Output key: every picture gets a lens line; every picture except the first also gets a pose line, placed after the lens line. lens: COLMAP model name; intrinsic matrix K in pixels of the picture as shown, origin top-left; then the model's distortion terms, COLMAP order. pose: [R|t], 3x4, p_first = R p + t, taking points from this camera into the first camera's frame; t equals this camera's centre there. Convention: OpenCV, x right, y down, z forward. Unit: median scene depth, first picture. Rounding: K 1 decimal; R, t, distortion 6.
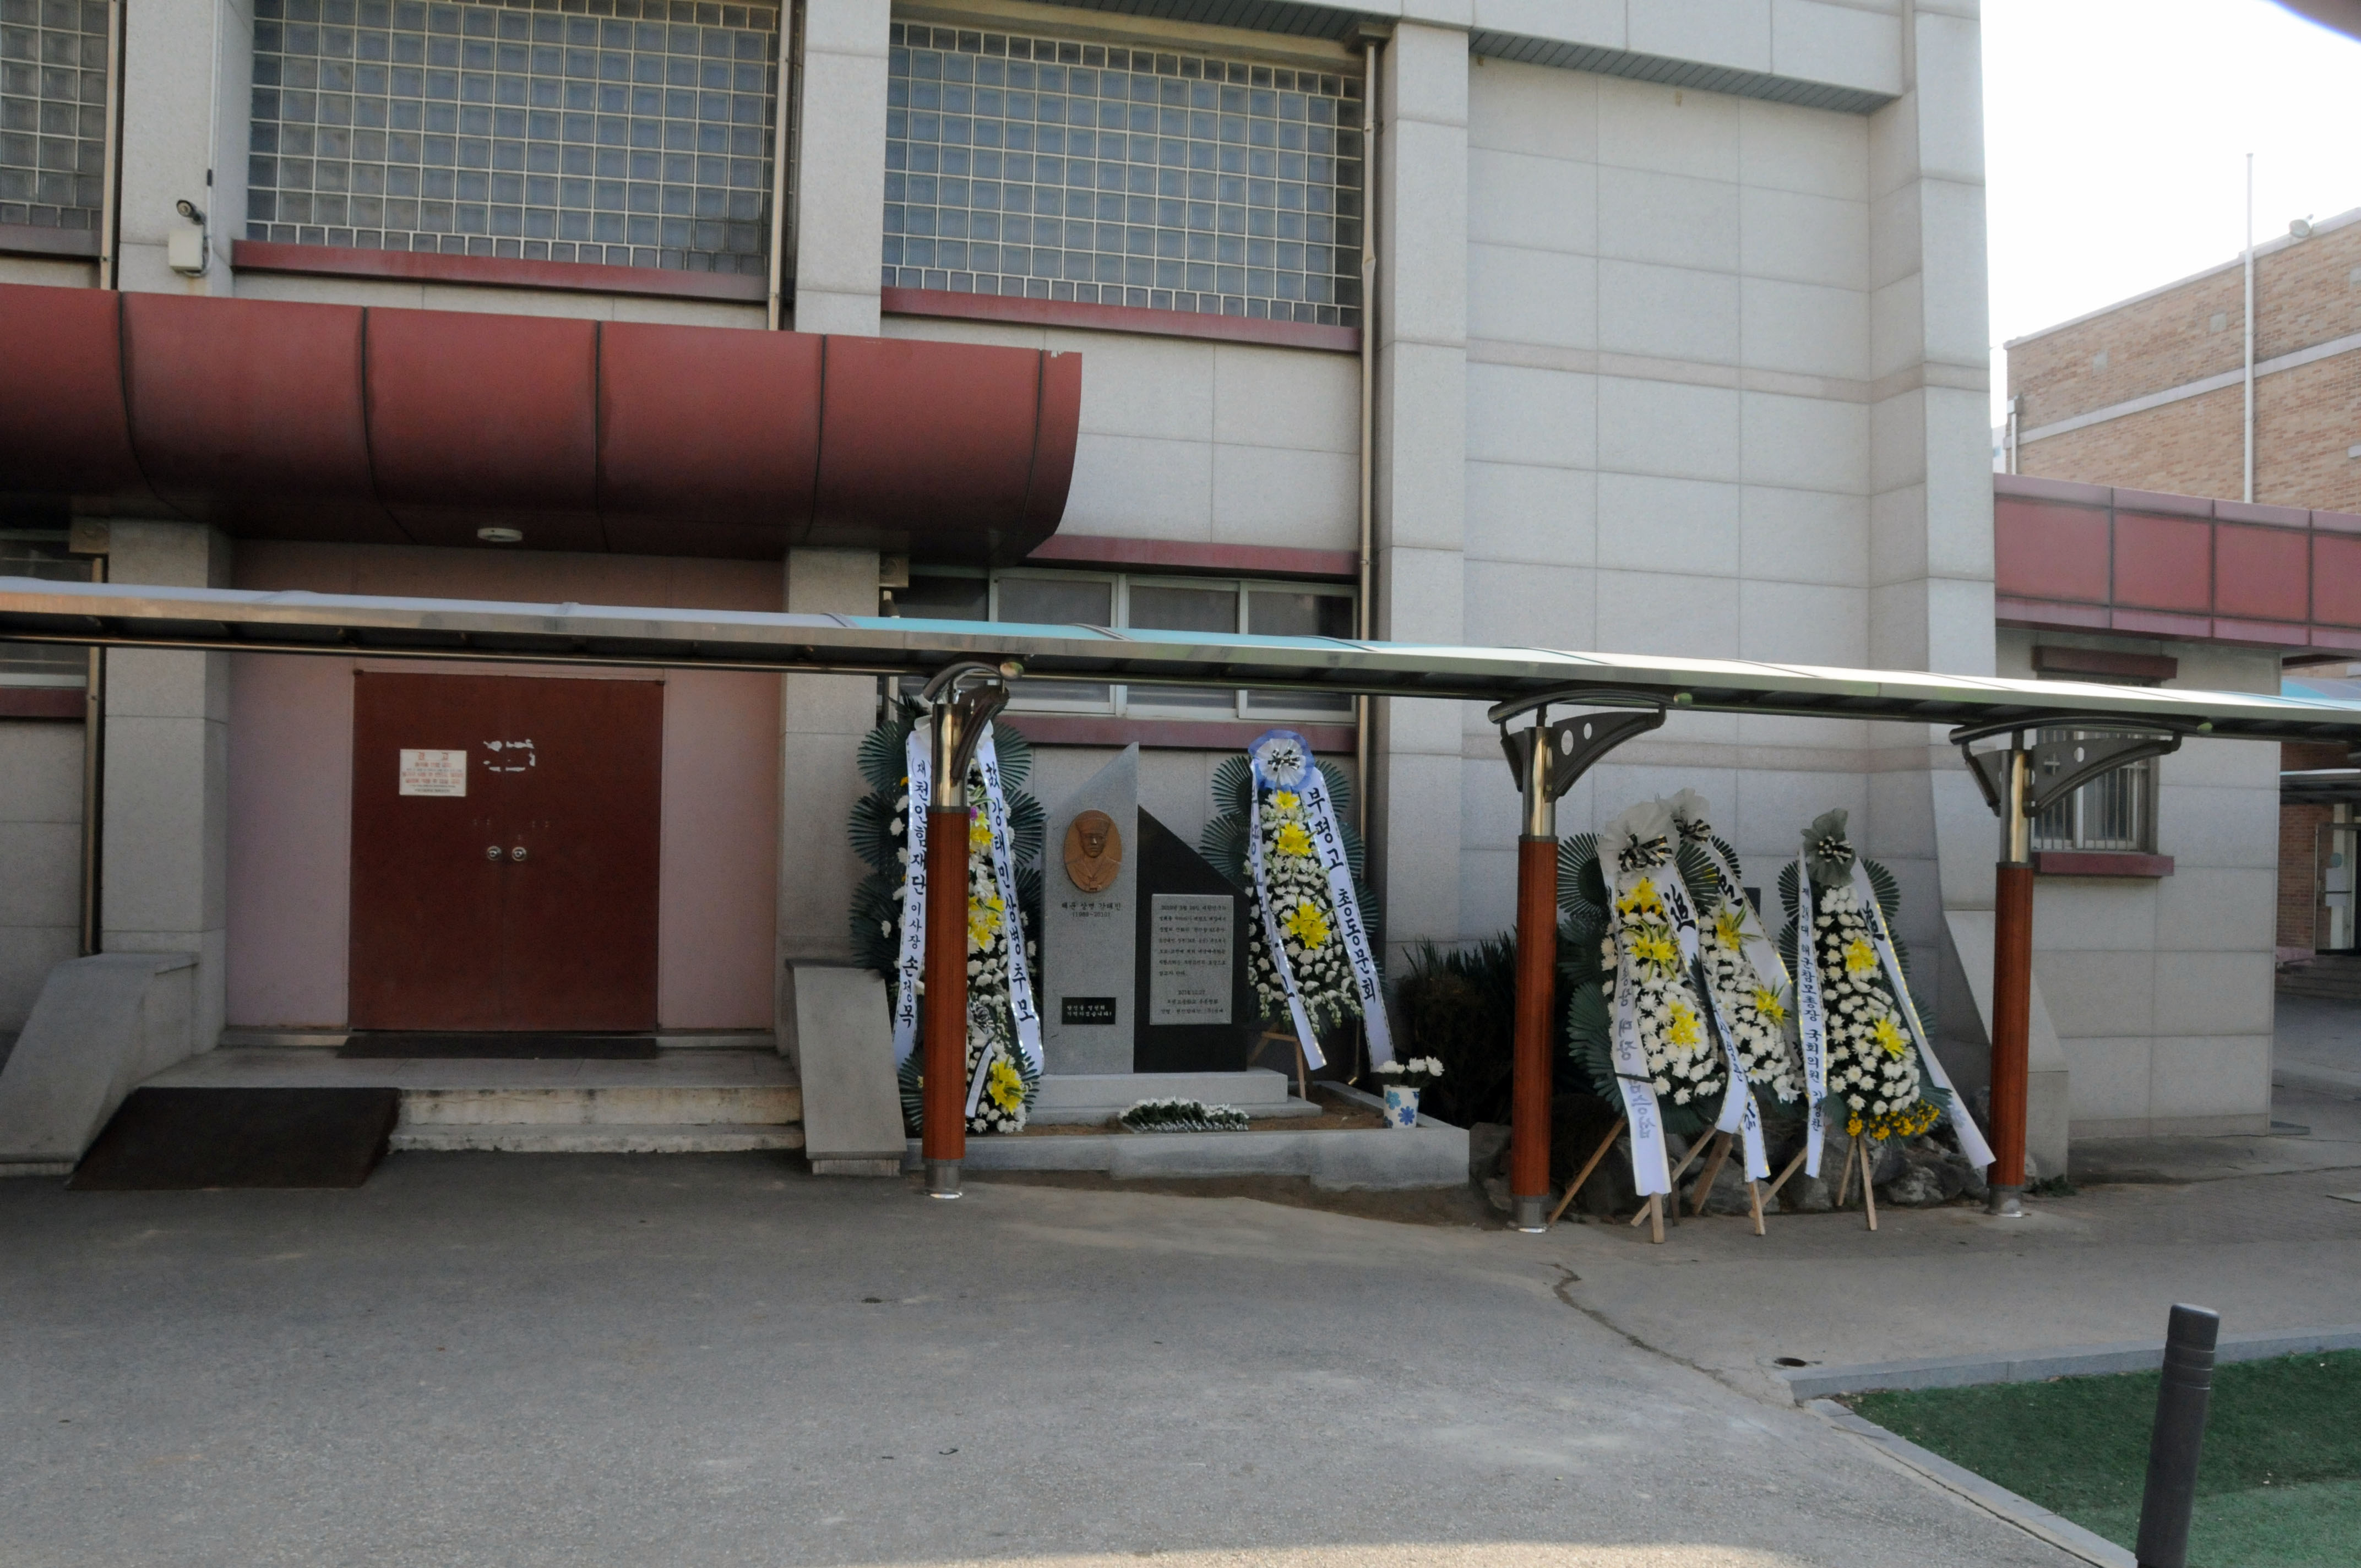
lens RADIAL K [[1831.3, 0, 1180.1], [0, 1831.3, 858.6], [0, 0, 1]] dist [-0.120531, 0.003245]
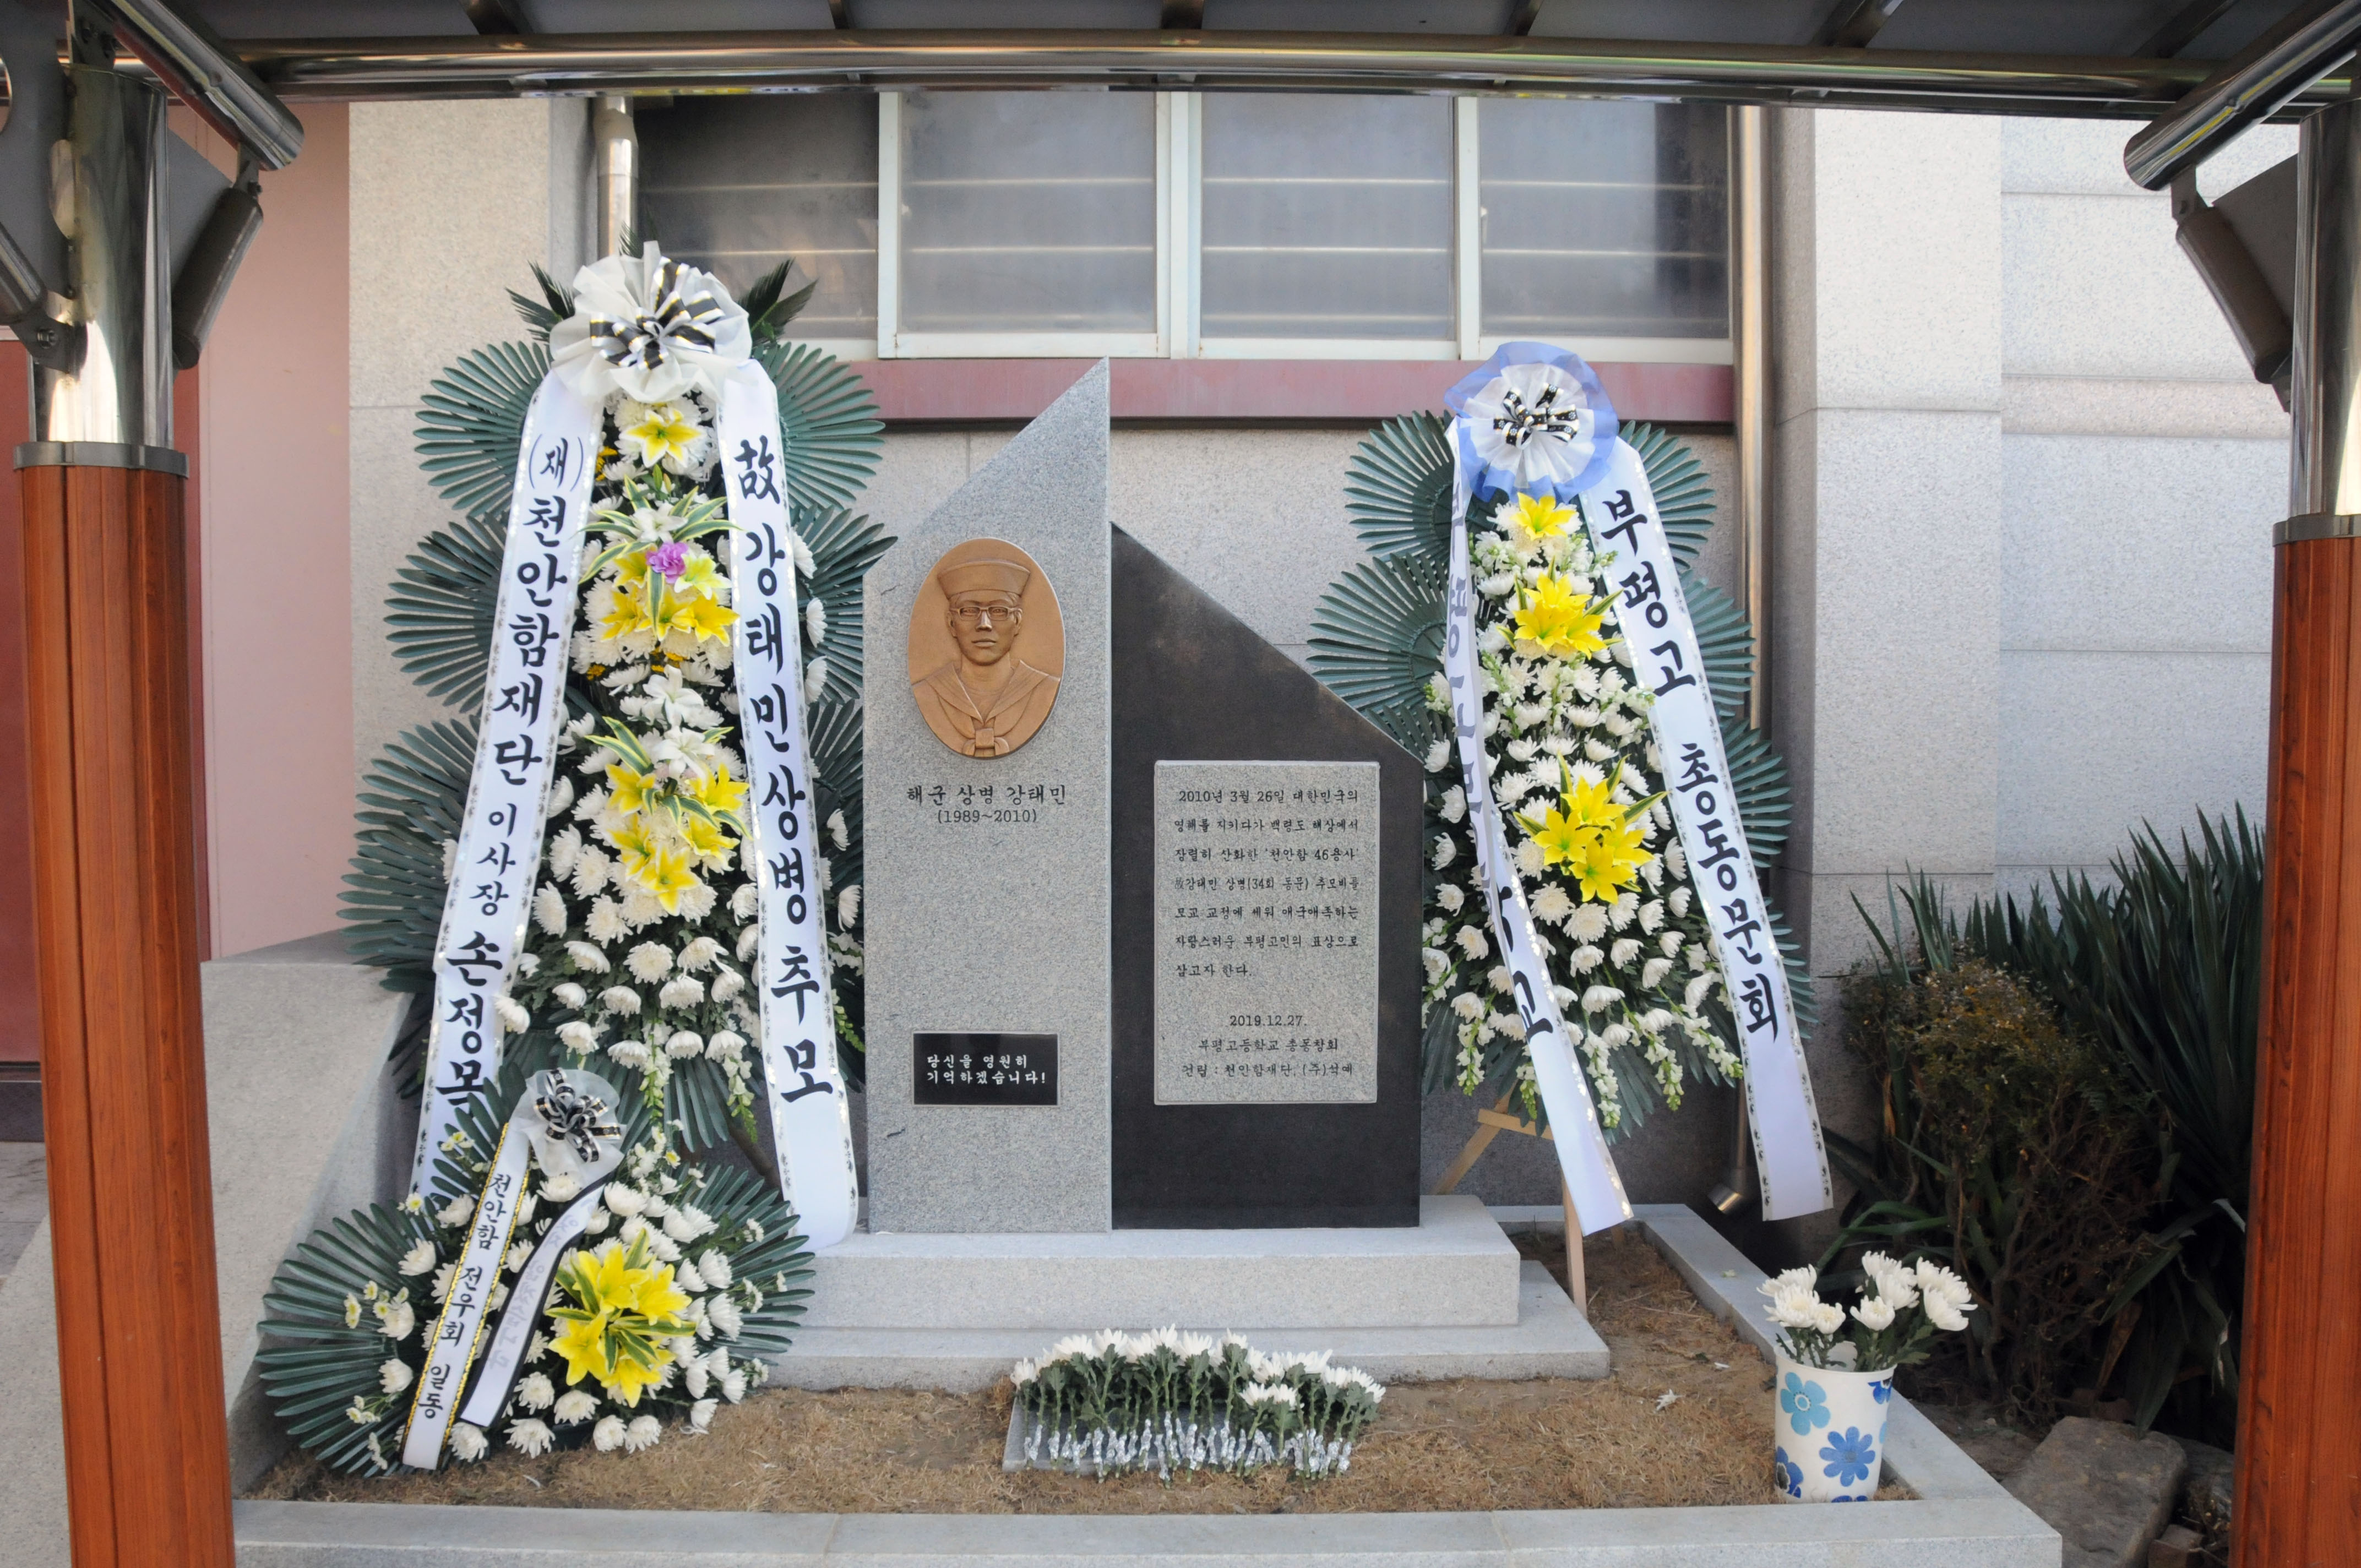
lens RADIAL K [[1831.3, 0, 1180.1], [0, 1831.3, 858.6], [0, 0, 1]] dist [-0.120531, 0.003245]
pose [[0.970212, -0.003200, -0.242238, 0.078818], [0.017544, 0.998215, 0.057081, 0.017534], [0.241623, -0.059630, 0.968536, 0.618682]]
